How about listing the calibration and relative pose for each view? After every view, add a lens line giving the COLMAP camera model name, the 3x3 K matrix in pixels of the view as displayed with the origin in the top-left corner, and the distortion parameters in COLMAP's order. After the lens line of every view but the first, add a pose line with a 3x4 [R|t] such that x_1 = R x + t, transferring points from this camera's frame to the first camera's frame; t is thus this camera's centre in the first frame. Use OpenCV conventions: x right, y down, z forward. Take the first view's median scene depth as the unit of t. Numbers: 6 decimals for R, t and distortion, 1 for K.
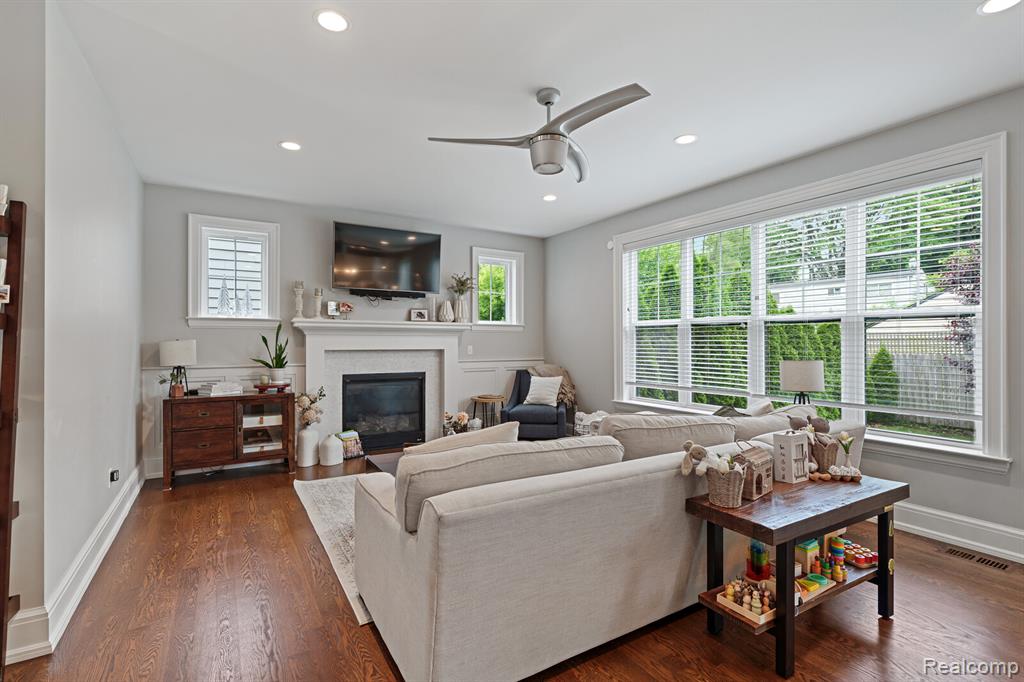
lens RADIAL K [[467.0, 0, 502.7], [0, 467.0, 342.6], [0, 0, 1]] dist [-0.000406, -0.000179]
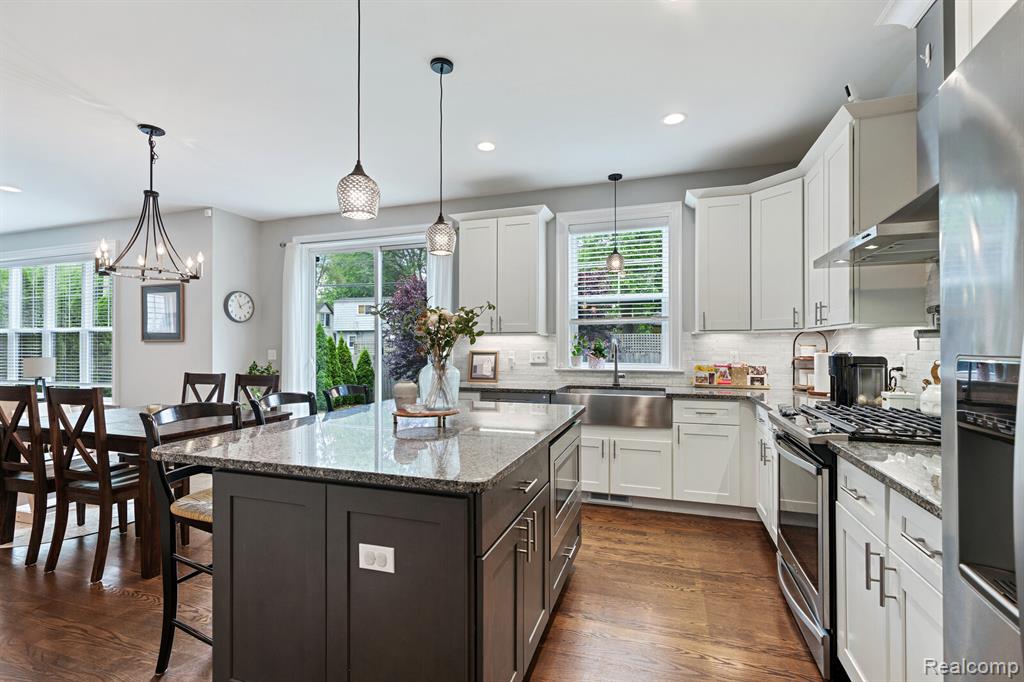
lens RADIAL K [[467.0, 0, 507.8], [0, 467.0, 345.0], [0, 0, 1]] dist [-0.000406, -0.000179]
pose [[0.769148, 0.000177, 0.639071, 0.561148], [0.002165, 0.999993, -0.002884, 0.001948], [-0.639067, 0.003602, 0.769143, -0.819539]]
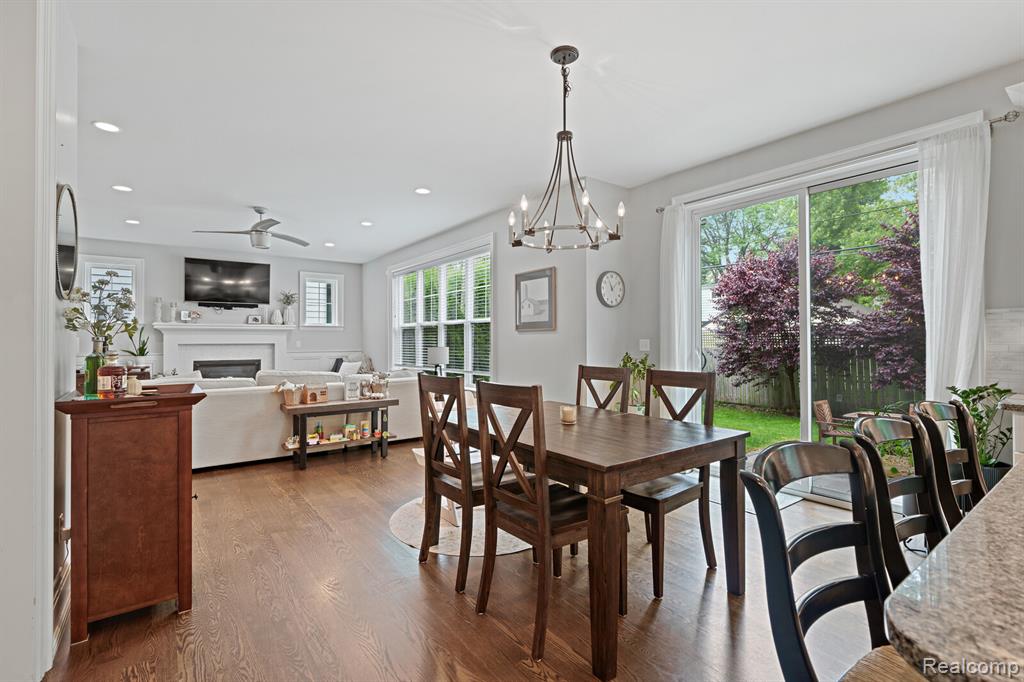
lens RADIAL K [[467.0, 0, 508.1], [0, 467.0, 339.1], [0, 0, 1]] dist [-0.000406, -0.000179]
pose [[0.995947, -0.004311, 0.089842, 0.492553], [0.004701, 0.999980, -0.004126, 0.010570], [-0.089823, 0.004532, 0.995947, -0.528414]]
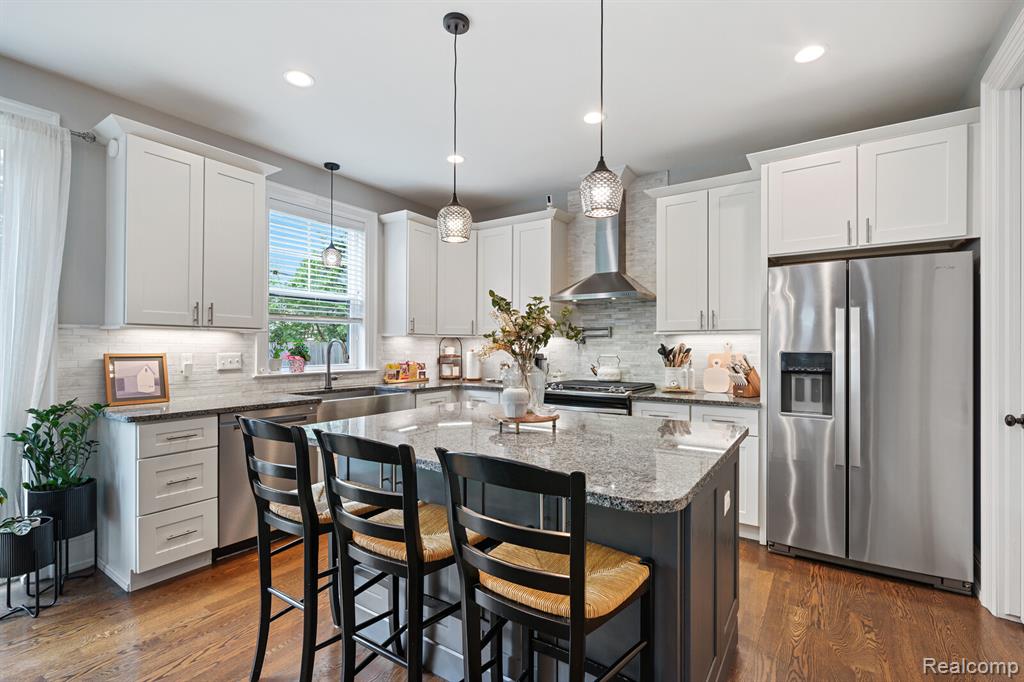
lens RADIAL K [[467.0, 0, 509.6], [0, 467.0, 346.7], [0, 0, 1]] dist [-0.000406, -0.000179]
pose [[-0.418589, 0.002416, 0.908173, 0.422839], [0.000326, 0.999997, -0.002510, 0.003857], [-0.908176, -0.000755, -0.418588, -0.299604]]
